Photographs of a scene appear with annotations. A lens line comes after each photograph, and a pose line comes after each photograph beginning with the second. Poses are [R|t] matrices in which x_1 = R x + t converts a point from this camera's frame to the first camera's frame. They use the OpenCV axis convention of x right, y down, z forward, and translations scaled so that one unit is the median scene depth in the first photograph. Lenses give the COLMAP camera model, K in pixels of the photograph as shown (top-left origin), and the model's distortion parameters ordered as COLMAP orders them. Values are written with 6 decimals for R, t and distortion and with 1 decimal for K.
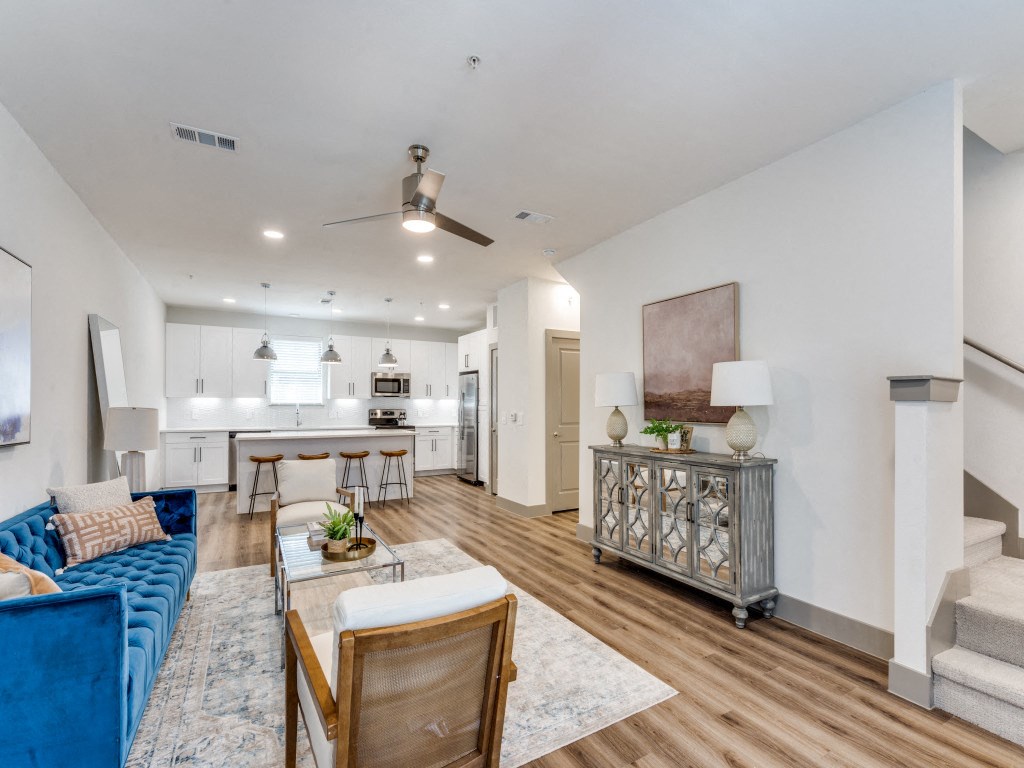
lens RADIAL K [[473.6, 0, 515.2], [0, 473.6, 399.4], [0, 0, 1]] dist [-0.005560, -0.002416]
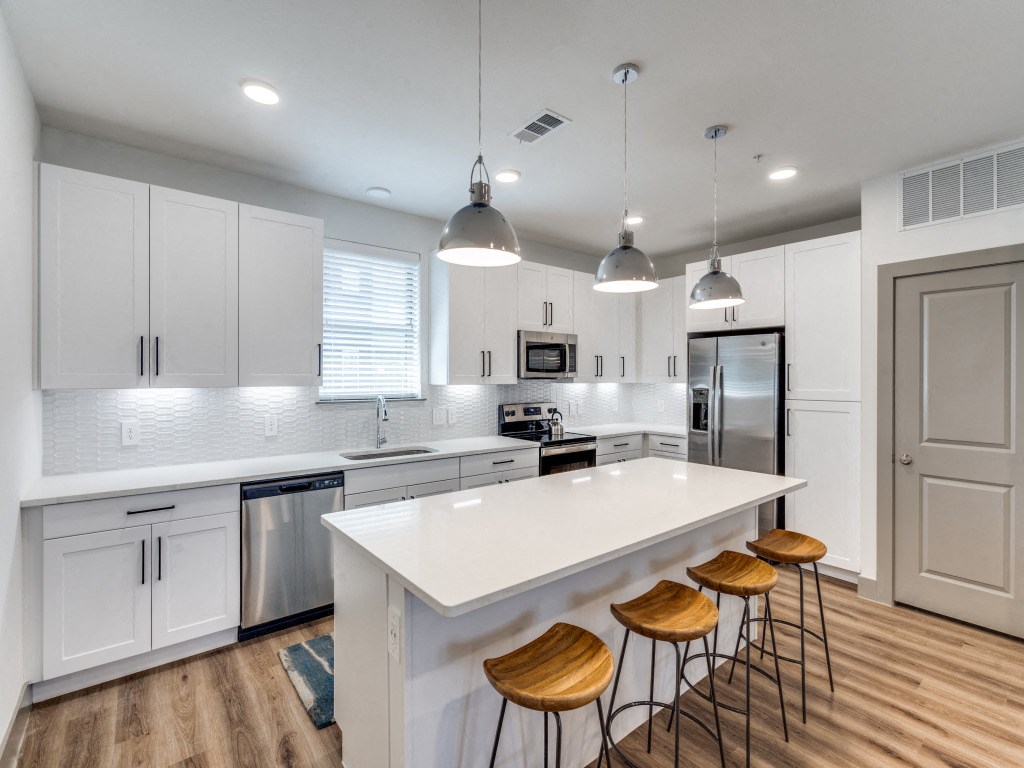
lens RADIAL K [[473.6, 0, 519.1], [0, 473.6, 377.6], [0, 0, 1]] dist [-0.005560, -0.002416]
pose [[0.986868, -0.004230, 0.161475, -0.397589], [0.002132, 0.999911, 0.013164, -0.015080], [-0.161516, -0.012647, 0.986789, 0.534154]]
